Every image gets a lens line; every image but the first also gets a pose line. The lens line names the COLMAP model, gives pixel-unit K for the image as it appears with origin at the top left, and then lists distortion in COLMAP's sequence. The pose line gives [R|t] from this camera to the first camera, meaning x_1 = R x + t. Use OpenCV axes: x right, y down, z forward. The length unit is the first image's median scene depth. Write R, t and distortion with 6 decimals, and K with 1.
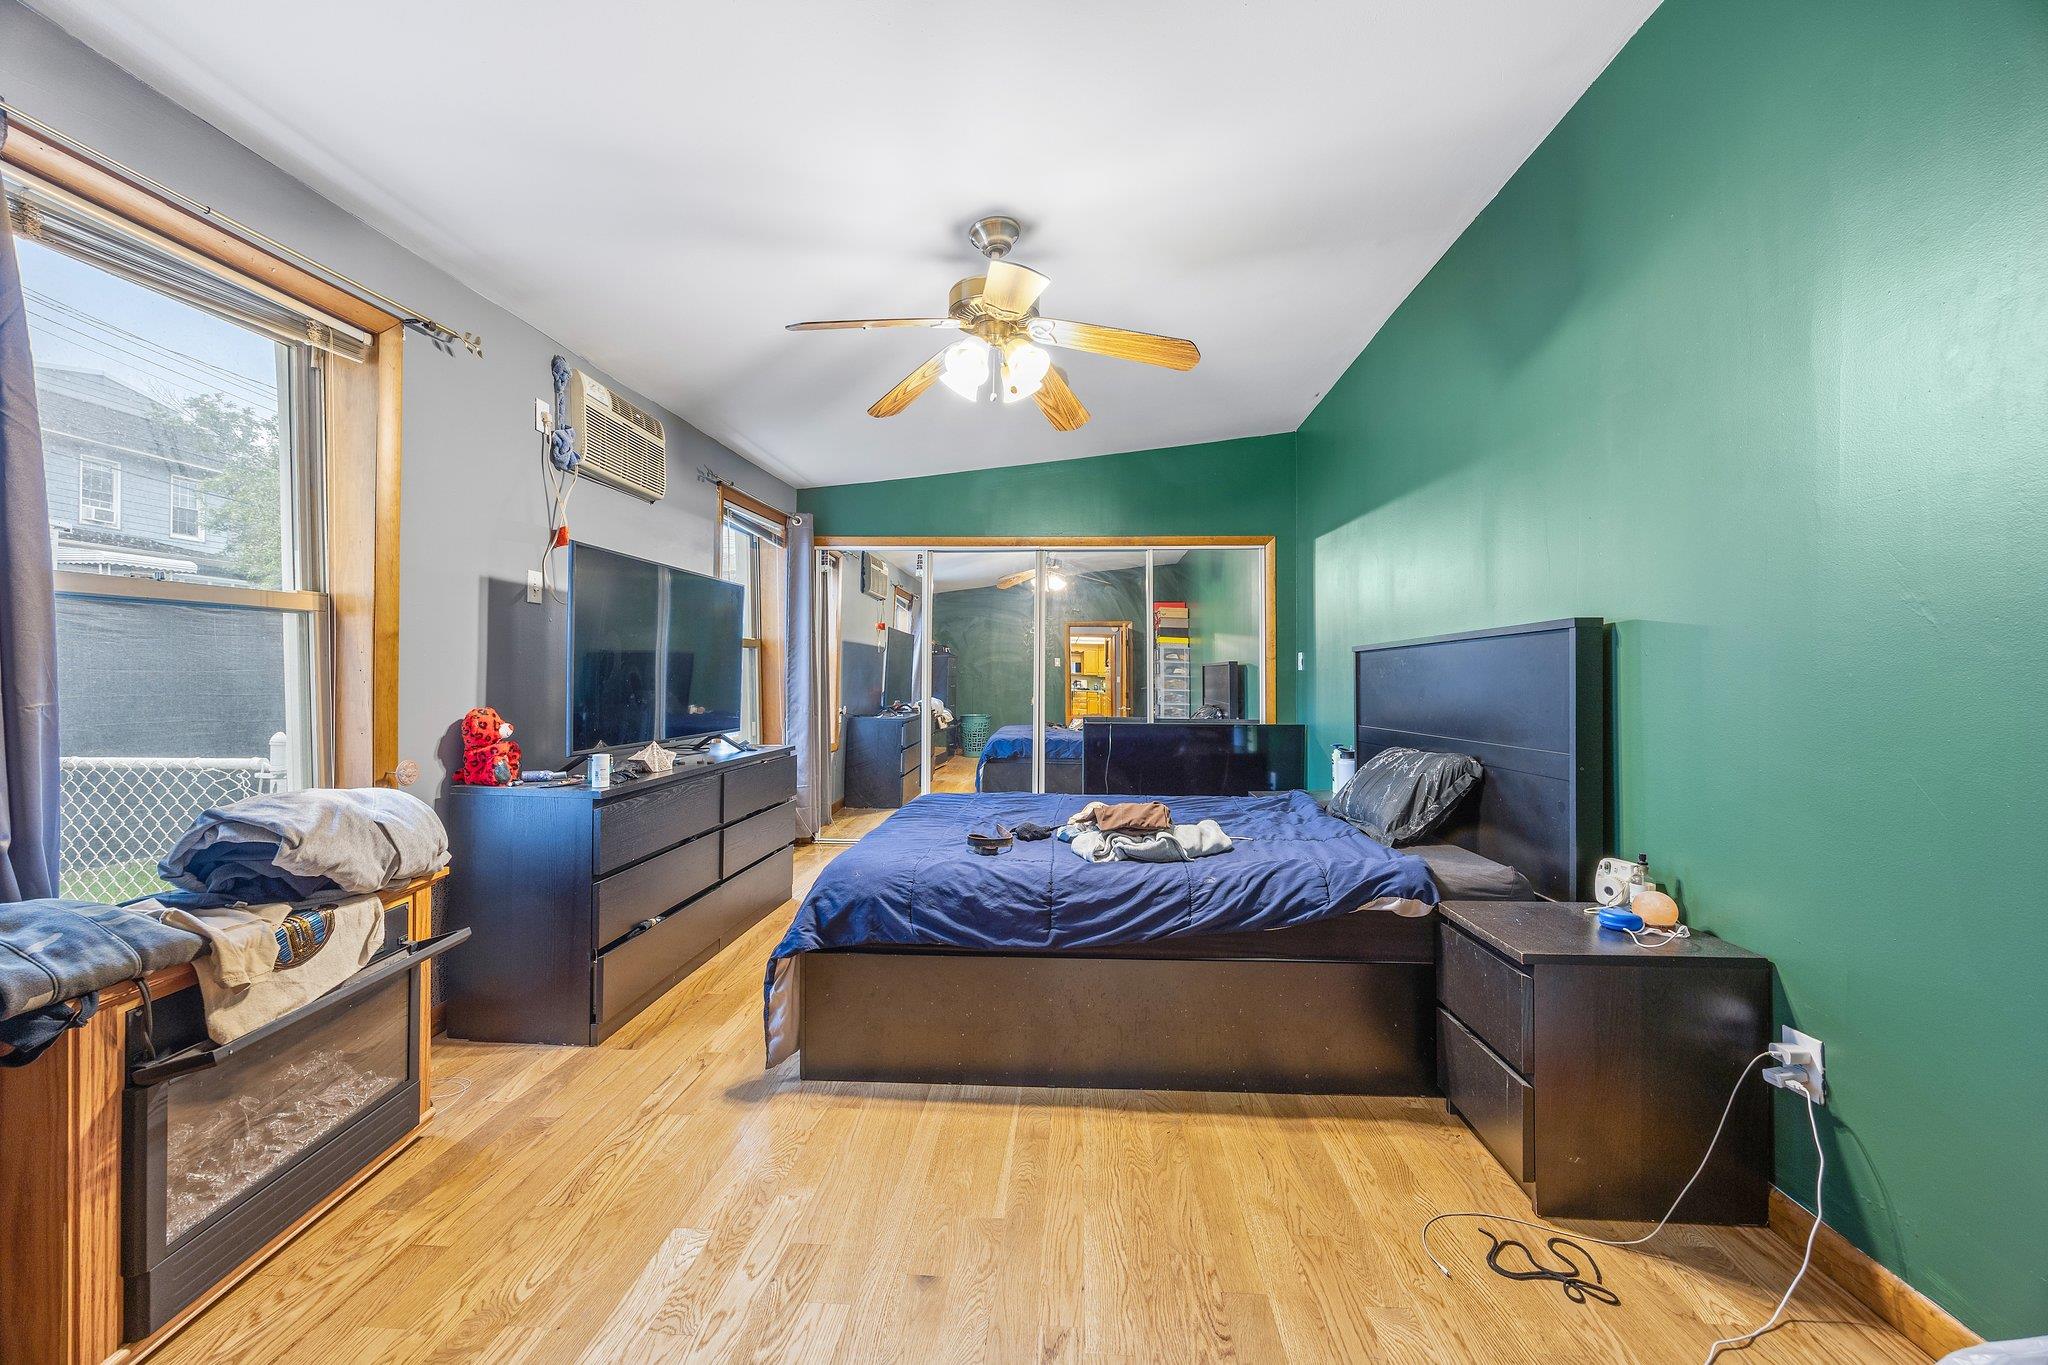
lens RADIAL K [[814.2, 0, 1030.9], [0, 814.2, 672.4], [0, 0, 1]] dist [-0.006672, 0.000822]
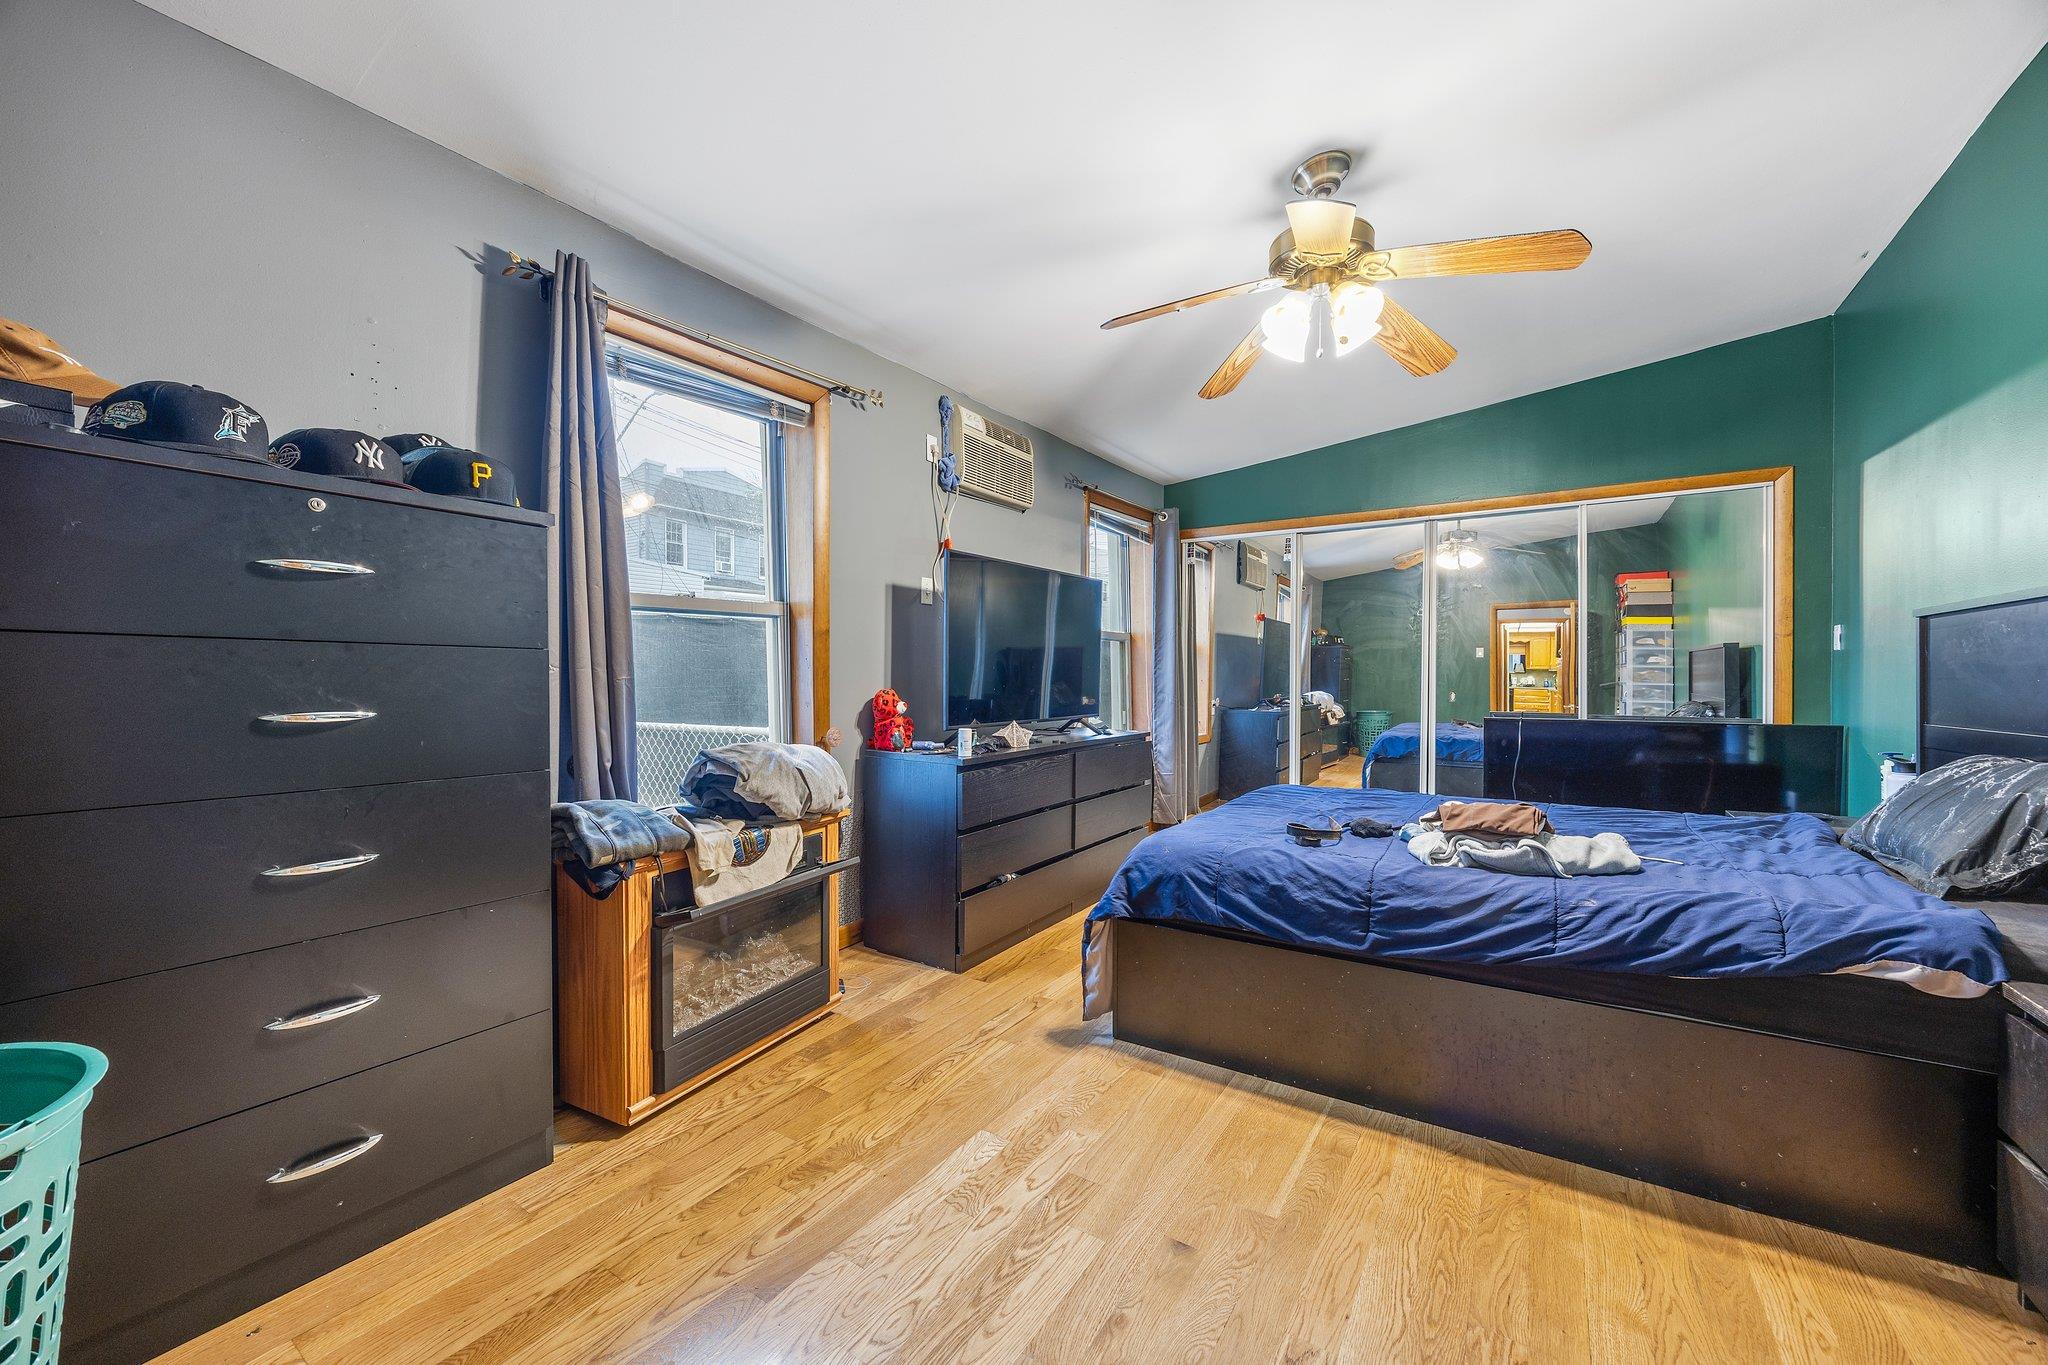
lens RADIAL K [[814.2, 0, 1007.3], [0, 814.2, 688.2], [0, 0, 1]] dist [-0.006672, 0.000822]
pose [[0.853669, 0.000055, -0.520817, 0.150260], [0.007618, 0.999892, 0.012593, 0.031143], [0.520761, -0.014718, 0.853576, 0.029350]]
